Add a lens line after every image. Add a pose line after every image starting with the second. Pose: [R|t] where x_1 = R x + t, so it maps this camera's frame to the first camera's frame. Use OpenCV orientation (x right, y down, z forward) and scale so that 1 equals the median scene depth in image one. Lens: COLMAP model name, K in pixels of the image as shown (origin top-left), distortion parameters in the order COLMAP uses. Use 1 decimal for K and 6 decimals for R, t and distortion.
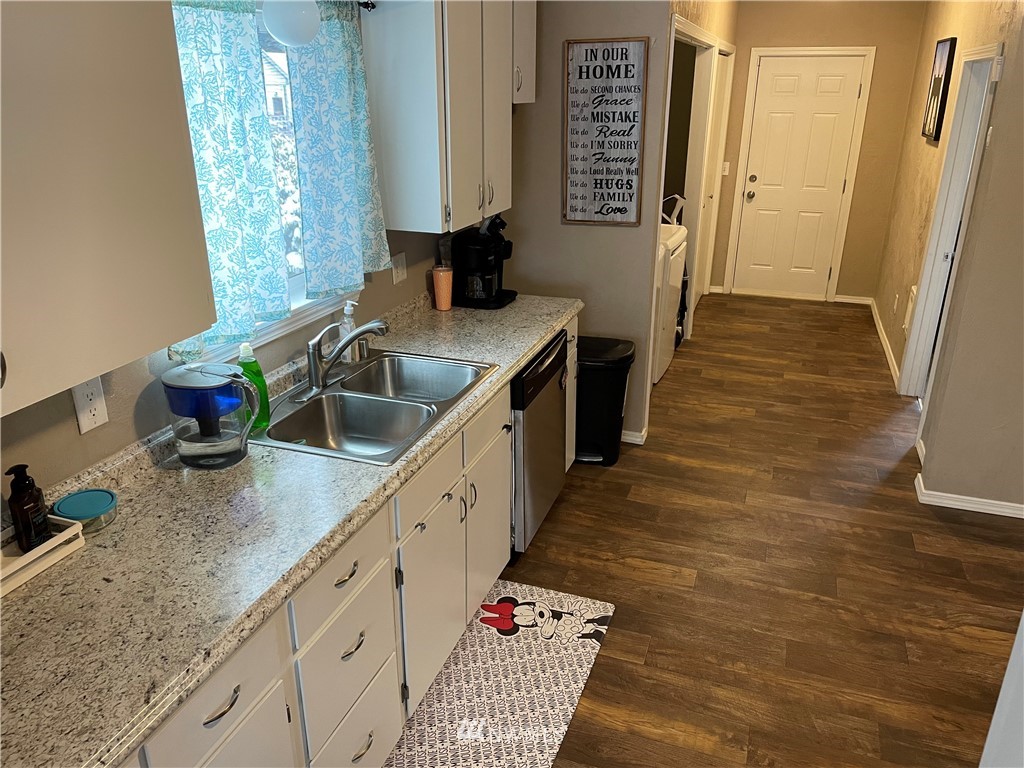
lens RADIAL K [[775.7, 0, 505.1], [0, 775.7, 380.5], [0, 0, 1]] dist [0.115207, -0.125161]
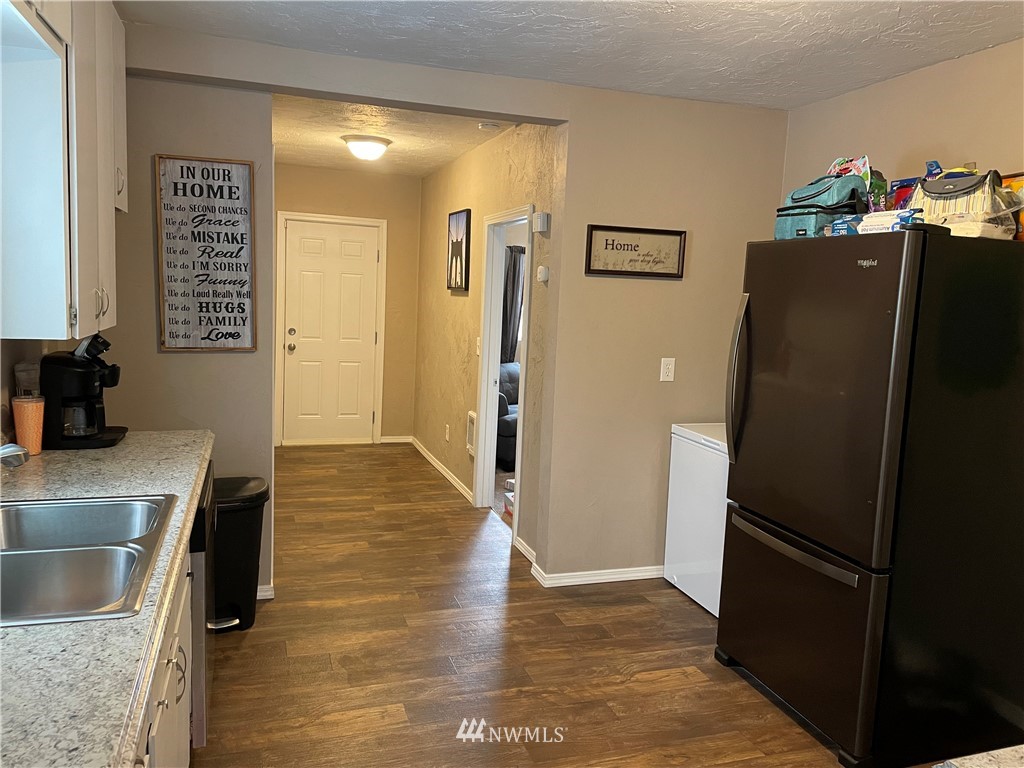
lens RADIAL K [[782.7, 0, 509.9], [0, 782.7, 379.3], [0, 0, 1]] dist [0.120175, -0.152214]
pose [[0.788788, -0.039811, 0.613375, -0.170010], [0.178520, 0.969724, -0.166633, 0.045355], [-0.588170, 0.240938, 0.772014, 0.106505]]
